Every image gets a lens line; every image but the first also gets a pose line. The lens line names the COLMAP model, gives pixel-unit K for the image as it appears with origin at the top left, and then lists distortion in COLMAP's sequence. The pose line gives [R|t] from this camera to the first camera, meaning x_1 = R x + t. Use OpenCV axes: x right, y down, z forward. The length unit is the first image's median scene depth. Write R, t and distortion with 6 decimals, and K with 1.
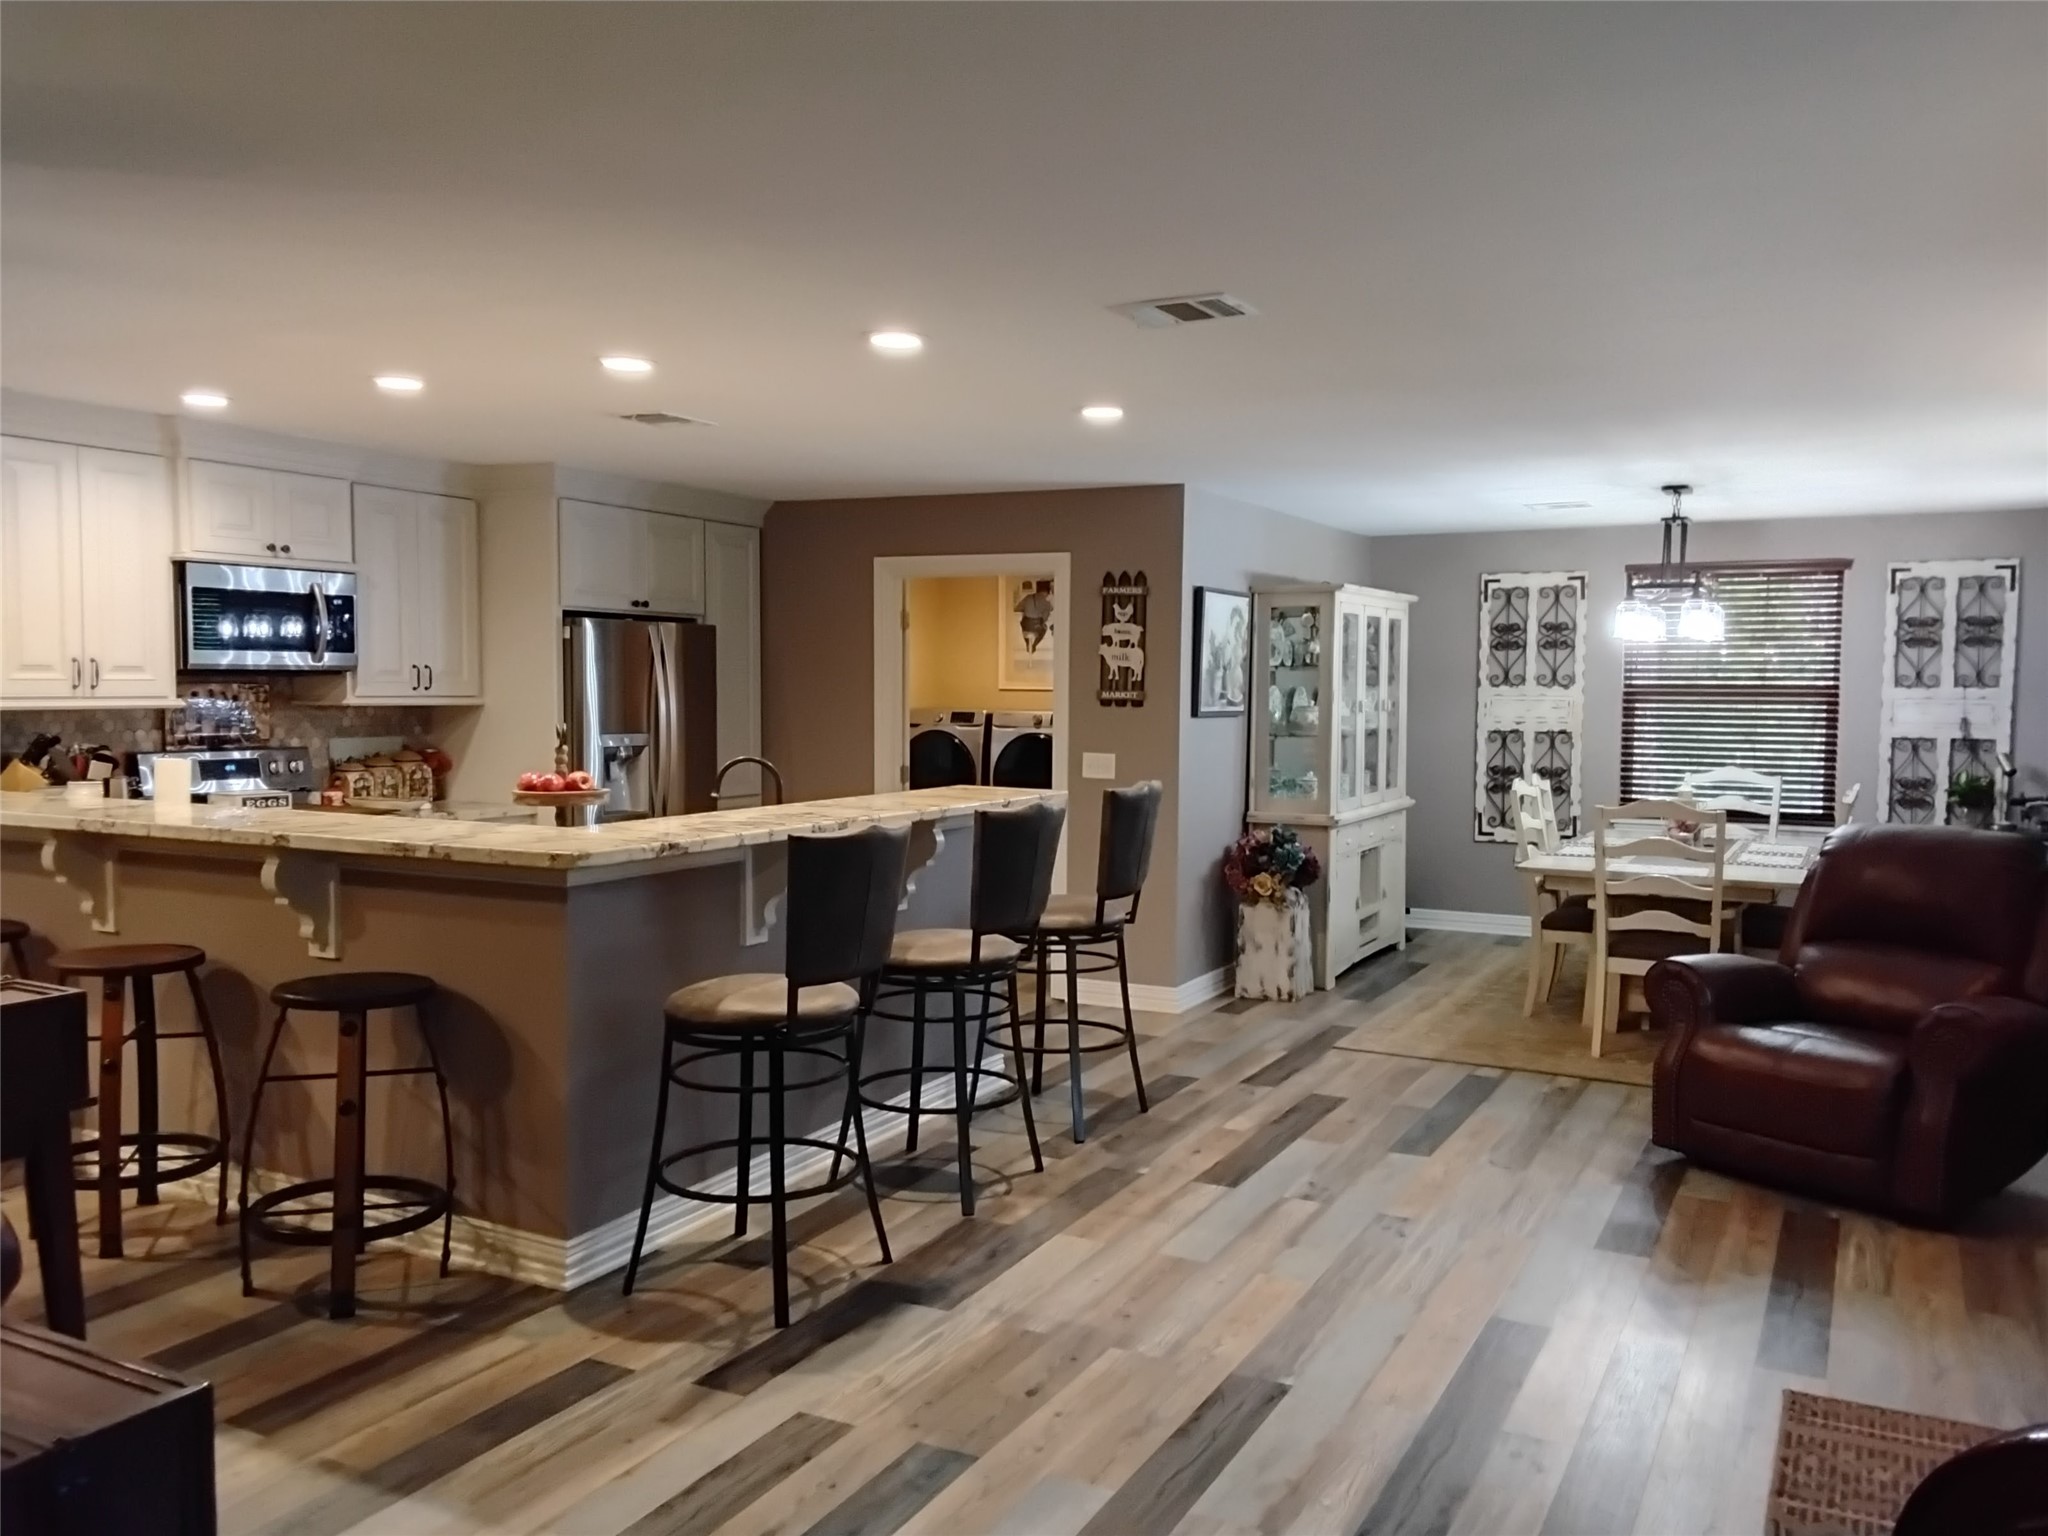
lens RADIAL K [[1541.9, 0, 1020.4], [0, 1541.9, 774.7], [0, 0, 1]] dist [0.056230, -0.028437]
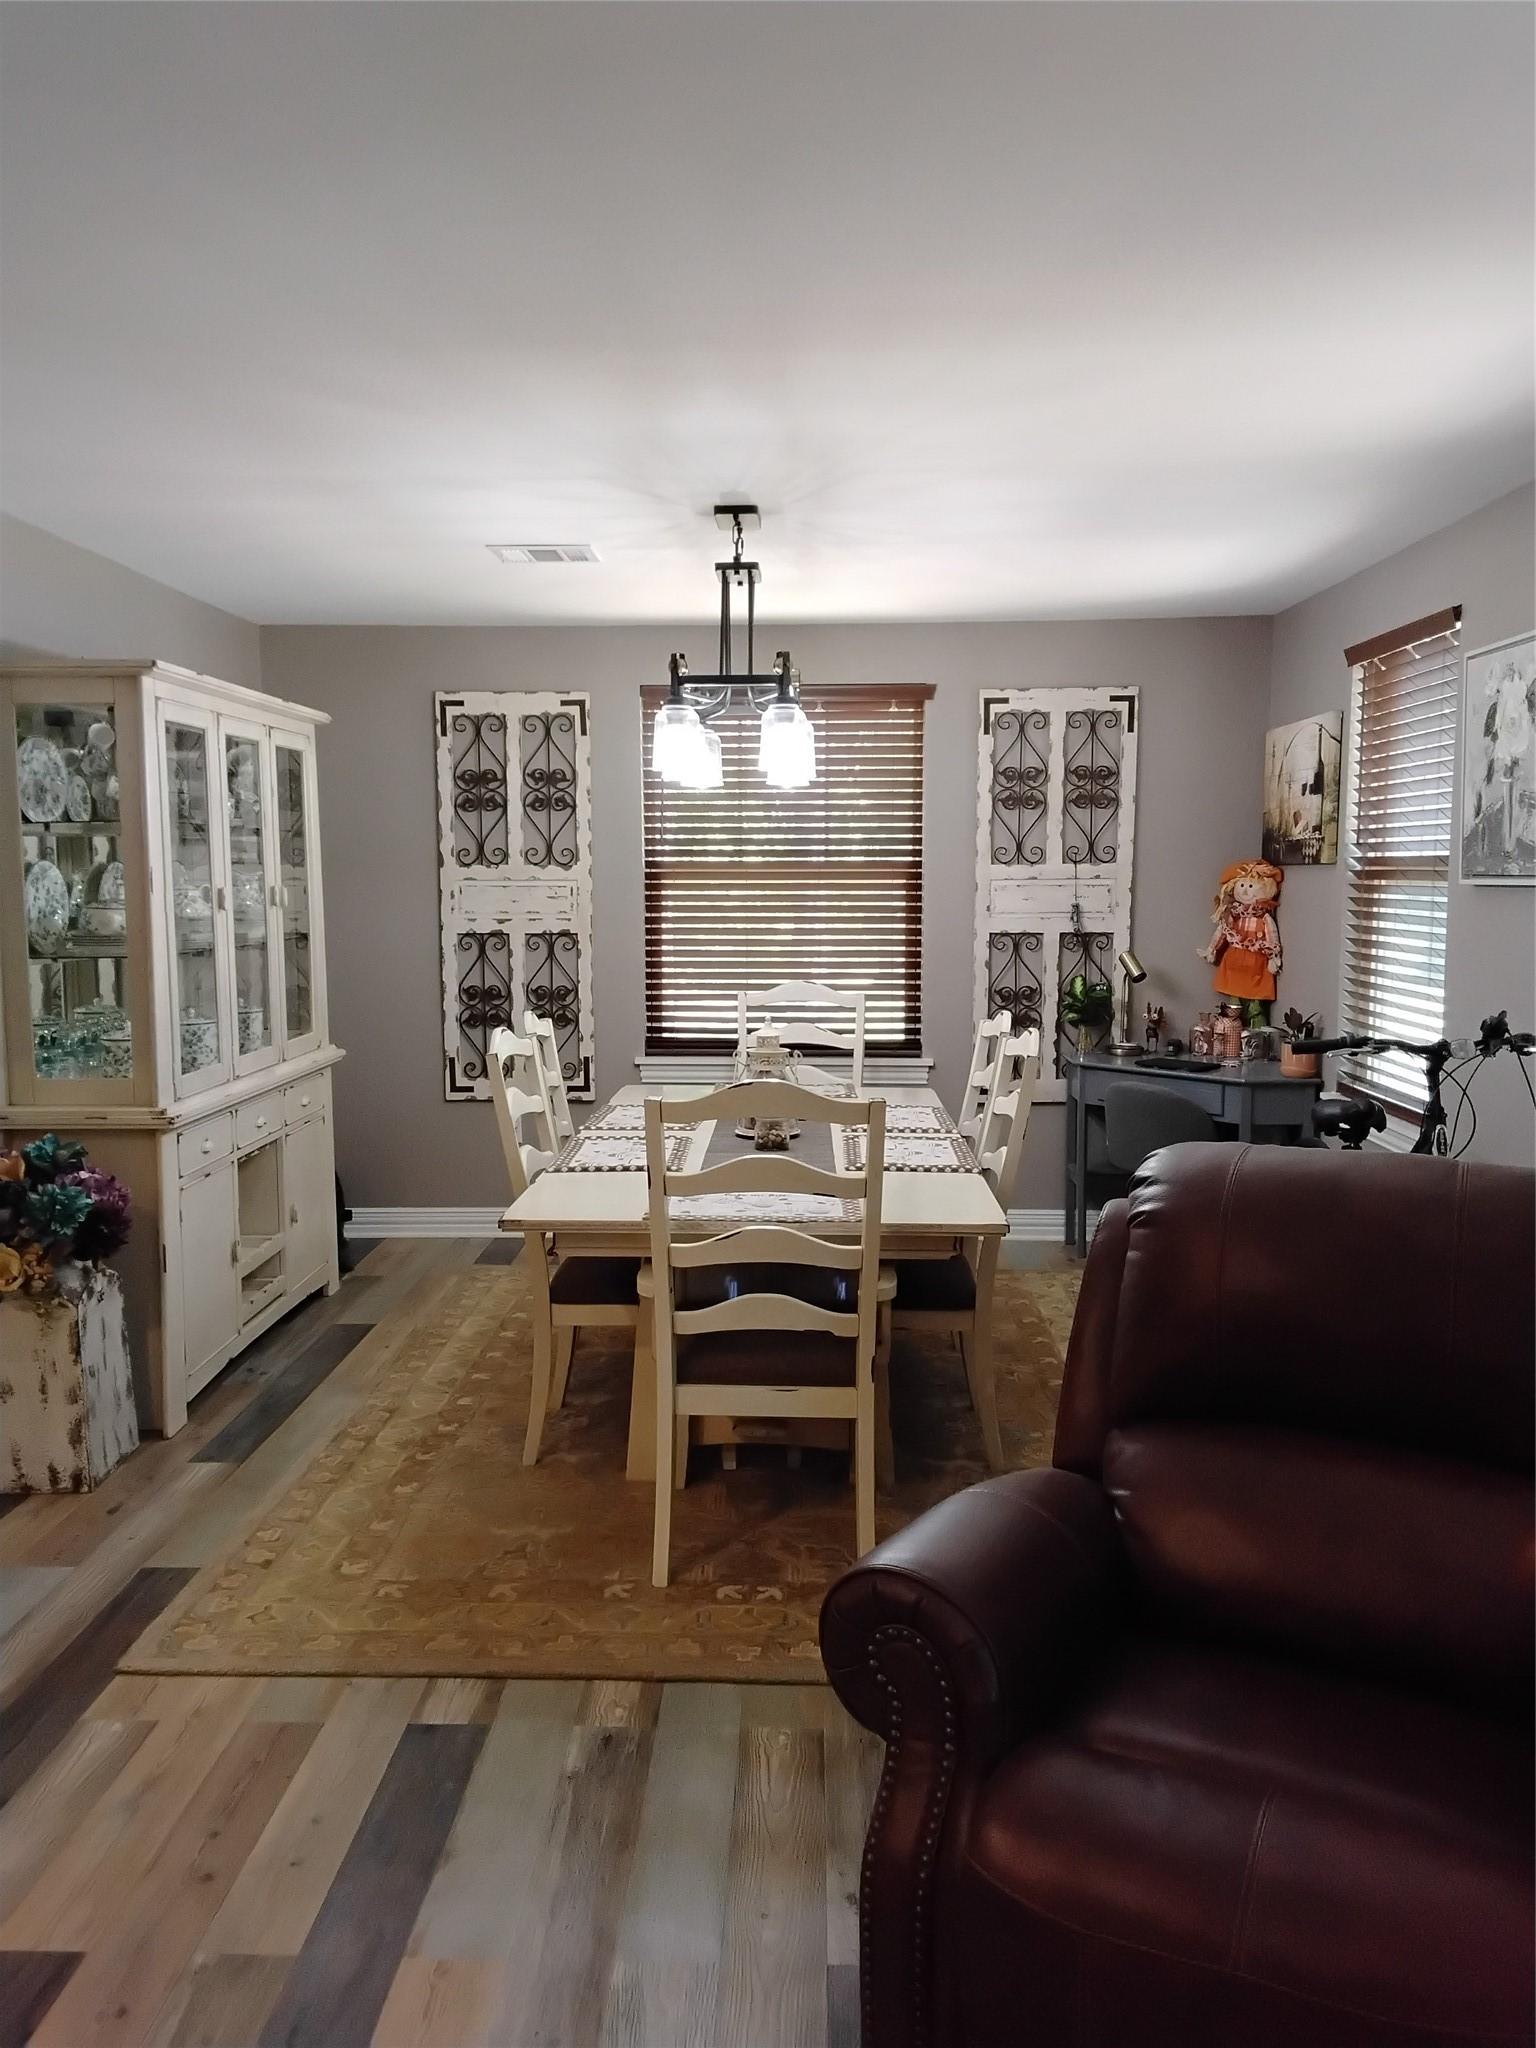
lens RADIAL K [[1541.9, 0, 771.2], [0, 1541.9, 1033.2], [0, 0, 1]] dist [0.056230, -0.028437]
pose [[0.888528, -0.054166, 0.455614, 0.139247], [0.034051, 0.998053, 0.052247, -0.018783], [-0.457557, -0.030909, 0.888643, 0.415608]]
